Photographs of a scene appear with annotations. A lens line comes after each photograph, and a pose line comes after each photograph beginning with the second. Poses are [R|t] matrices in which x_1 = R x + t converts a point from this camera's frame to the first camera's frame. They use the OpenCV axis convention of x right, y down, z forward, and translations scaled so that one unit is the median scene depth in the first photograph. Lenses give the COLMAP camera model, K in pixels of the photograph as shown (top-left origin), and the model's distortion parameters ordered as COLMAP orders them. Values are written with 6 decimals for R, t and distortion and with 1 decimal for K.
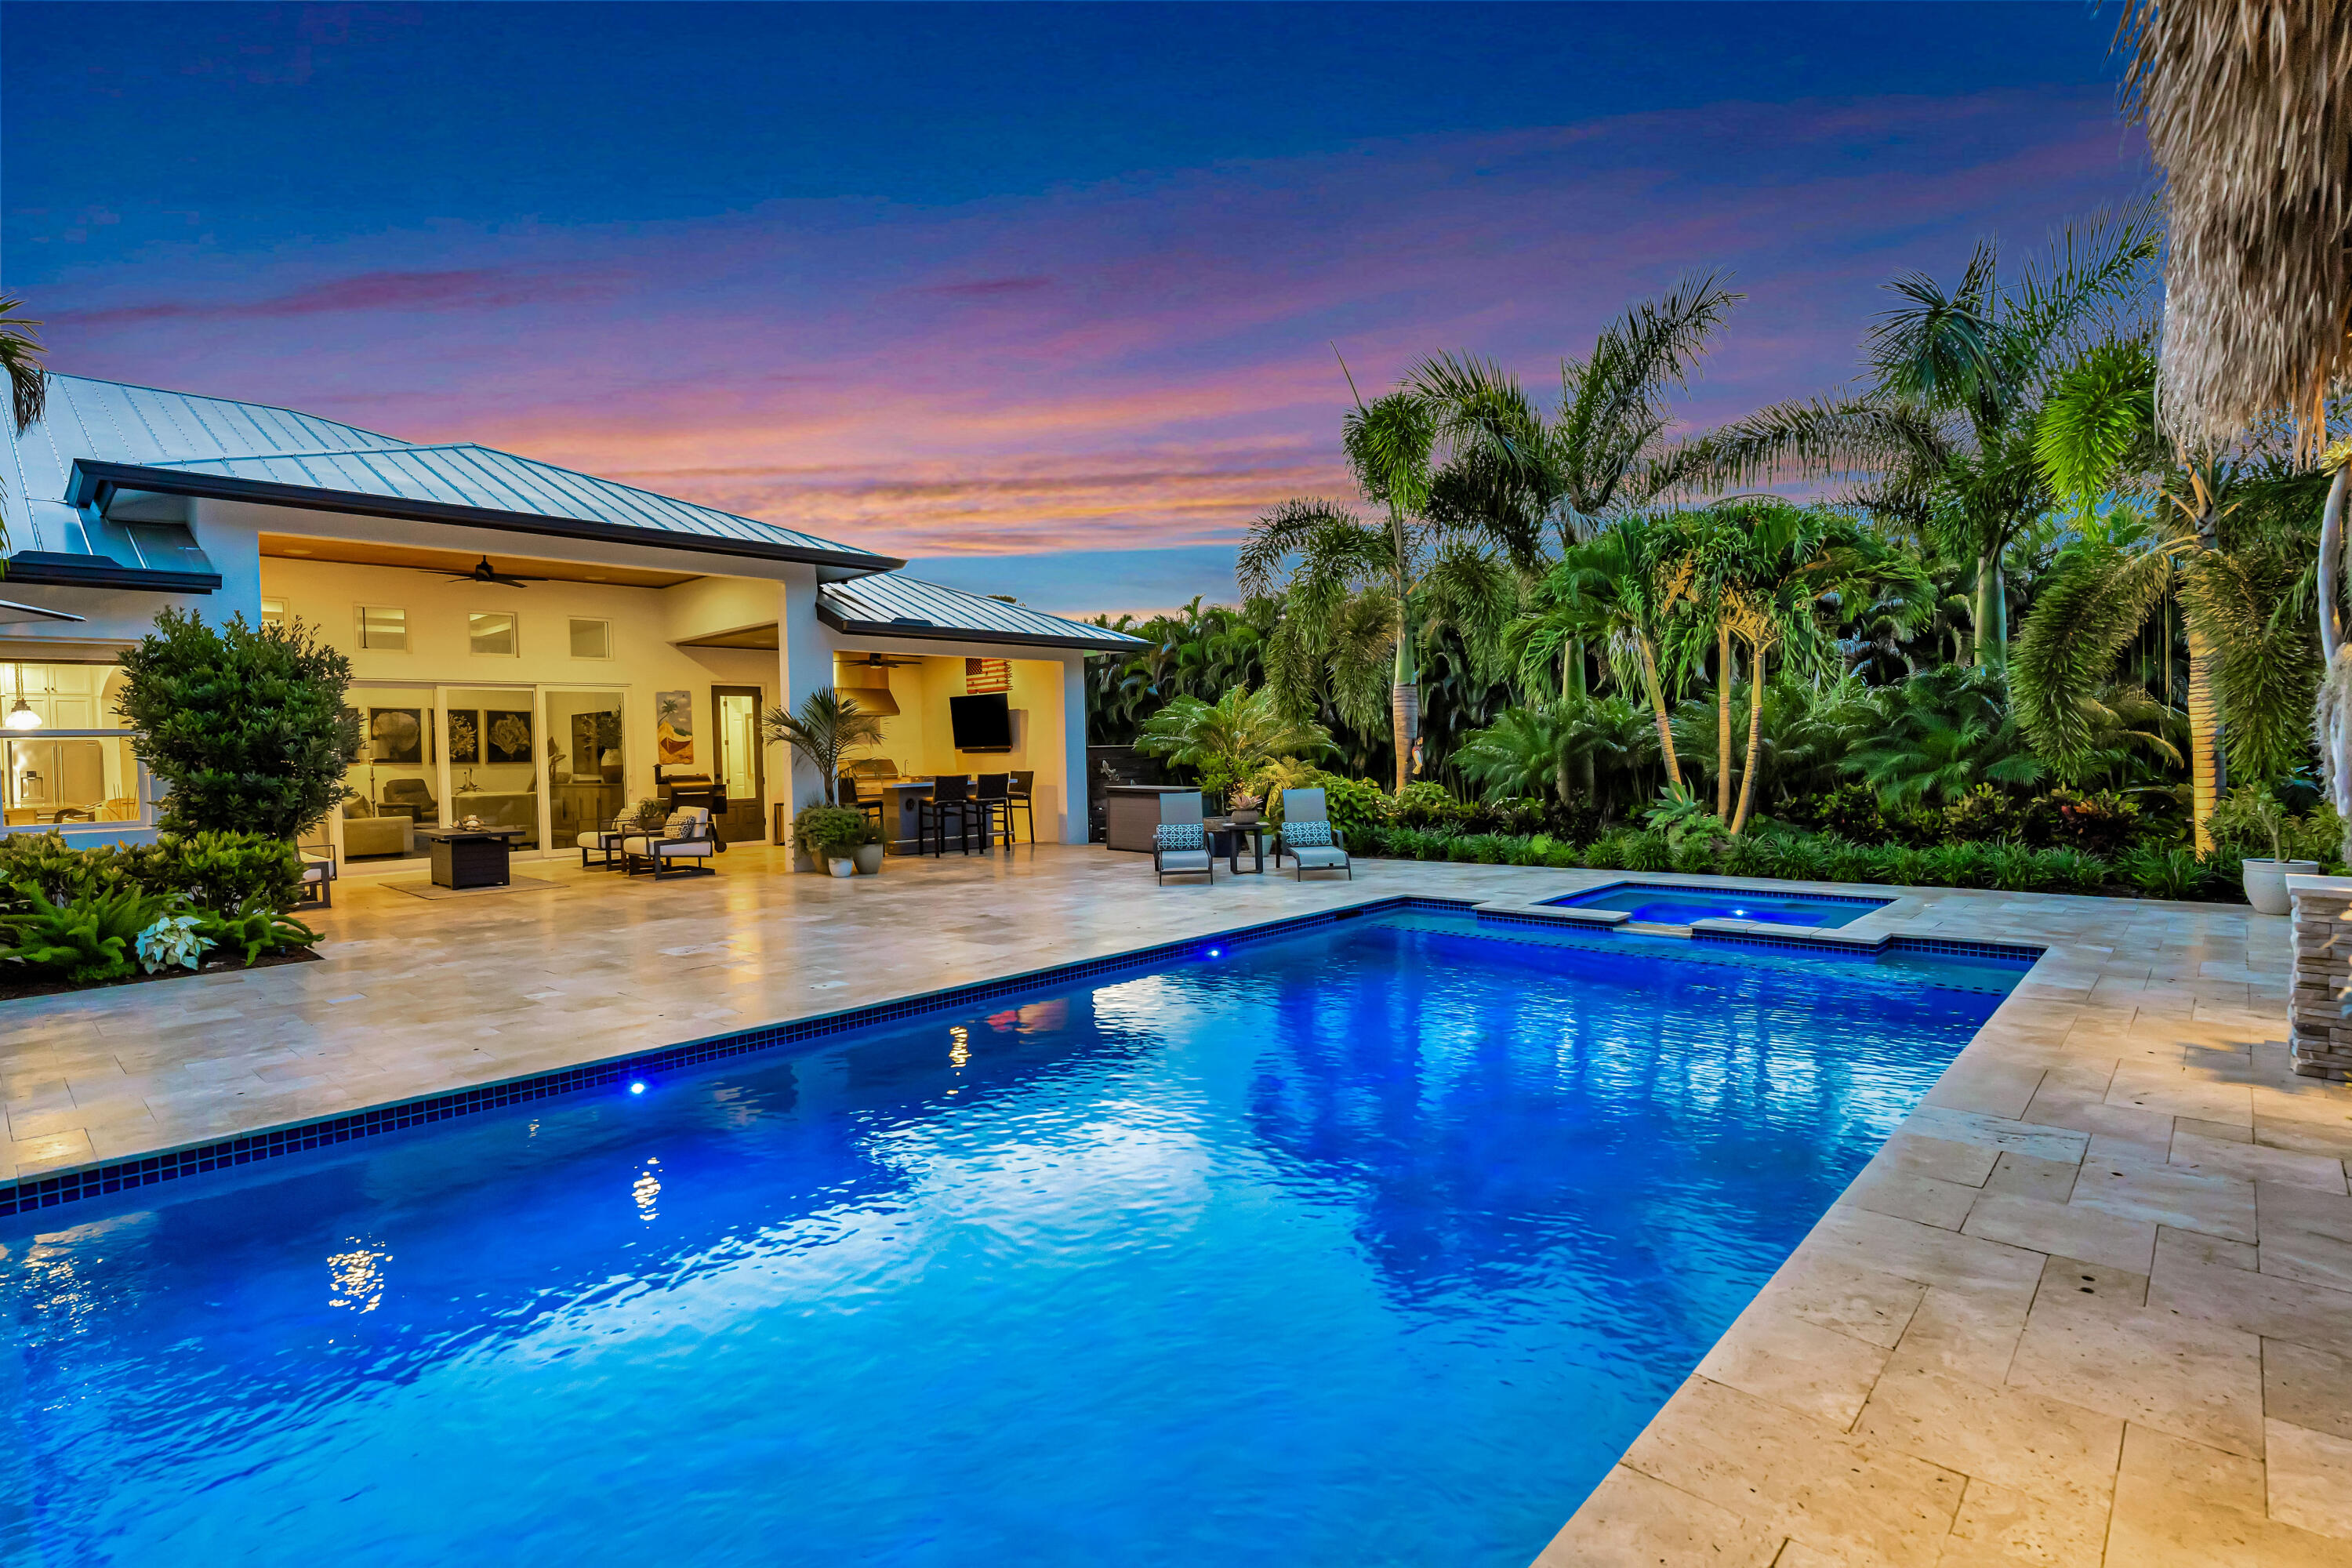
lens RADIAL K [[1135.8, 0, 1180.9], [0, 1135.8, 776.7], [0, 0, 1]] dist [-0.000988, -0.000005]
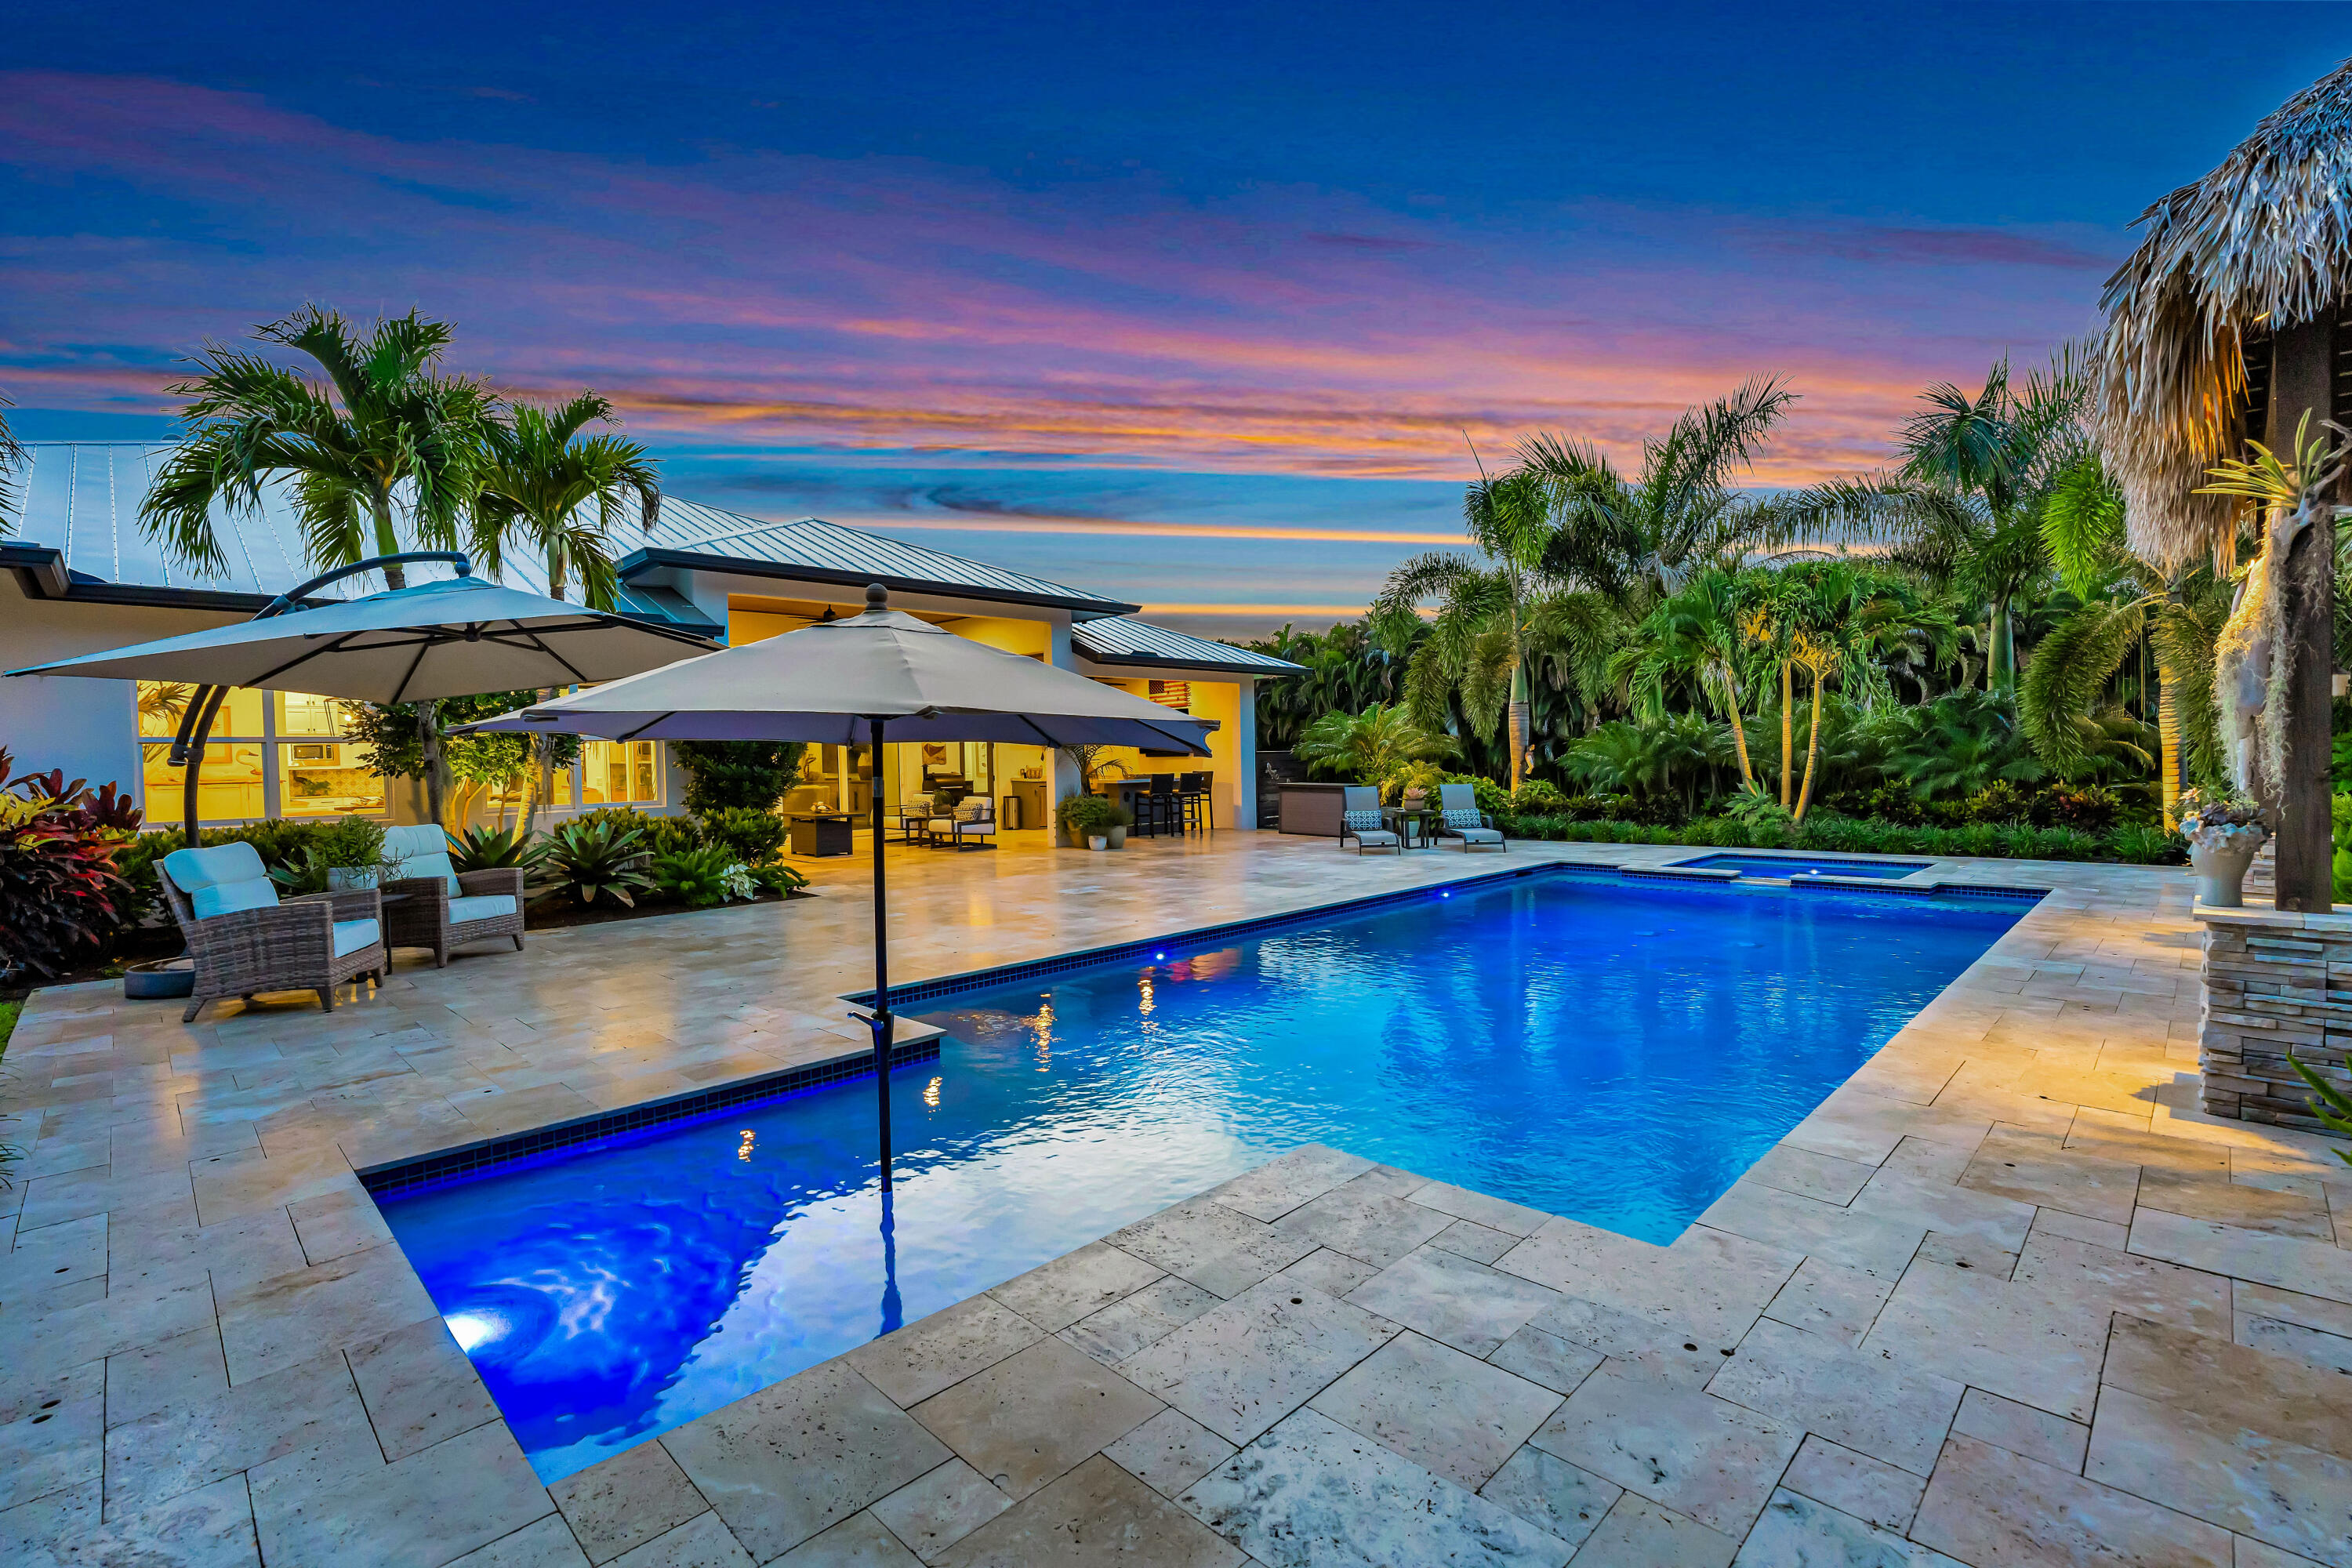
lens RADIAL K [[1057.3, 0, 1176.0], [0, 1057.3, 784.0], [0, 0, 1]] dist [0.000567, 0.000090]
pose [[0.999544, 0.003851, -0.029961, -0.177619], [-0.003824, 0.999992, 0.000942, 0.010942], [0.029964, -0.000827, 0.999551, -0.215786]]
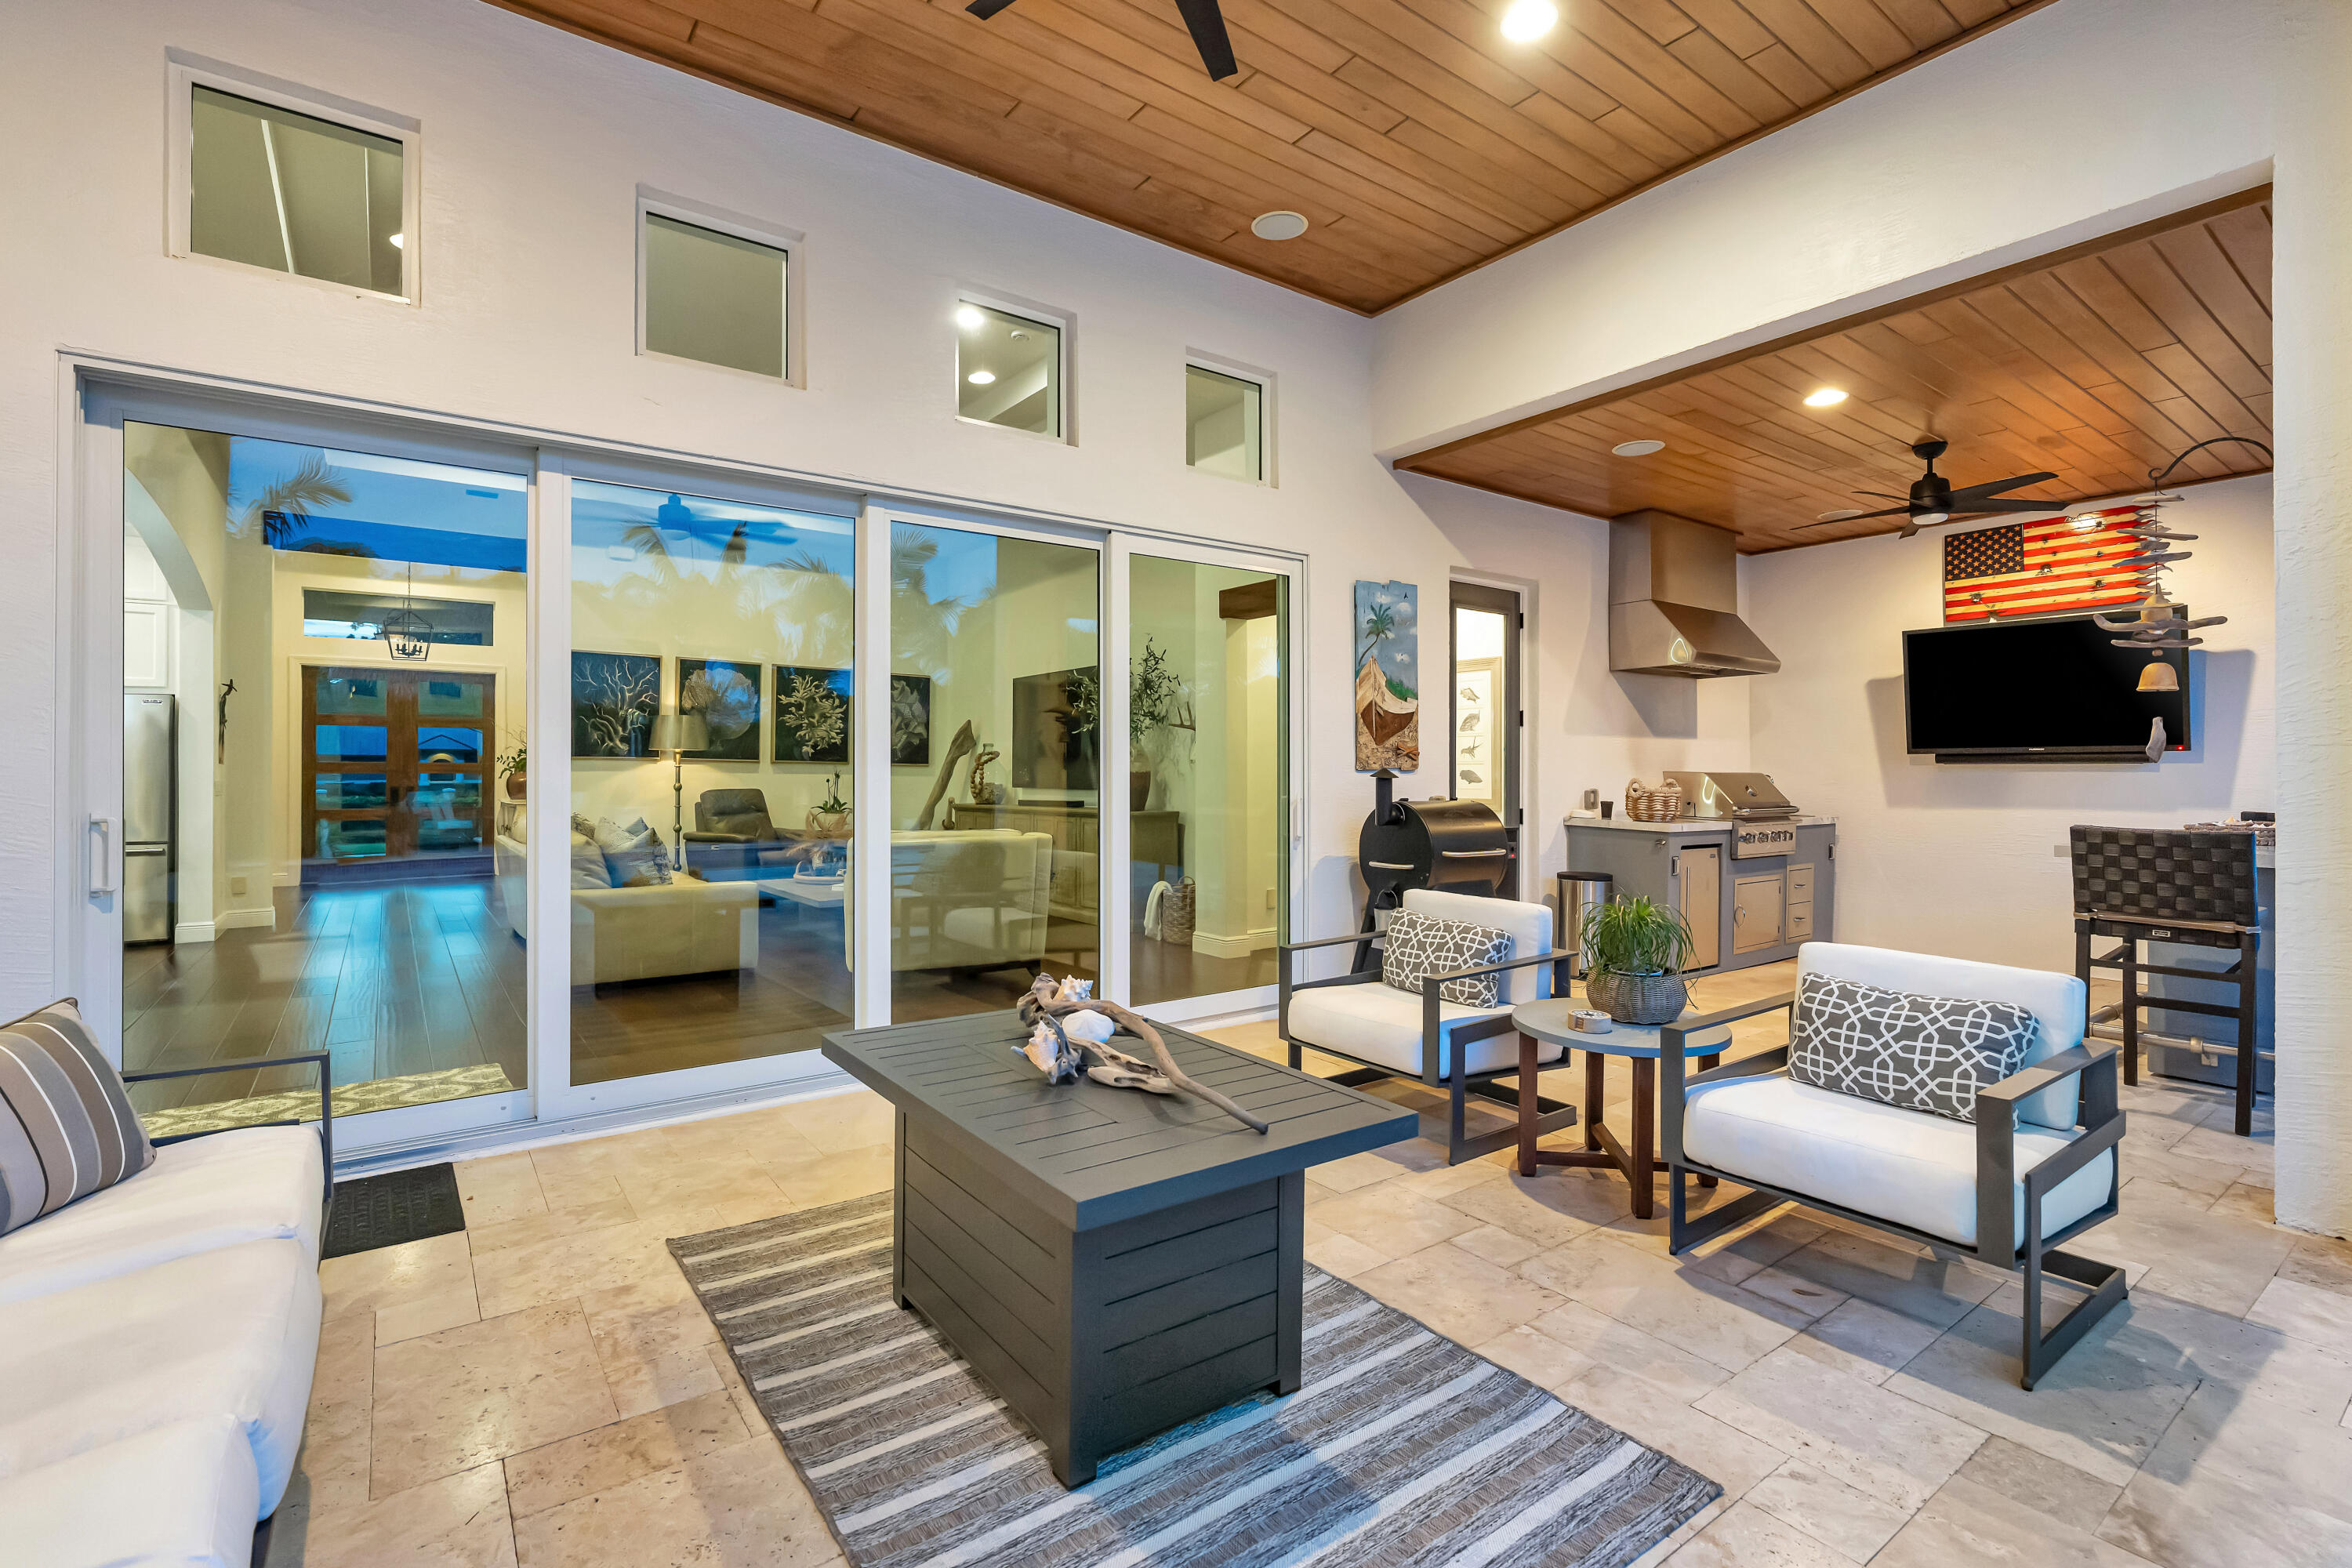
lens RADIAL K [[1057.3, 0, 1176.0], [0, 1057.3, 784.0], [0, 0, 1]] dist [0.000567, 0.000090]
pose [[0.982774, 0.024505, -0.183177, -0.583427], [-0.026752, 0.999594, -0.009807, -0.002092], [0.182862, 0.014539, 0.983031, 0.826711]]
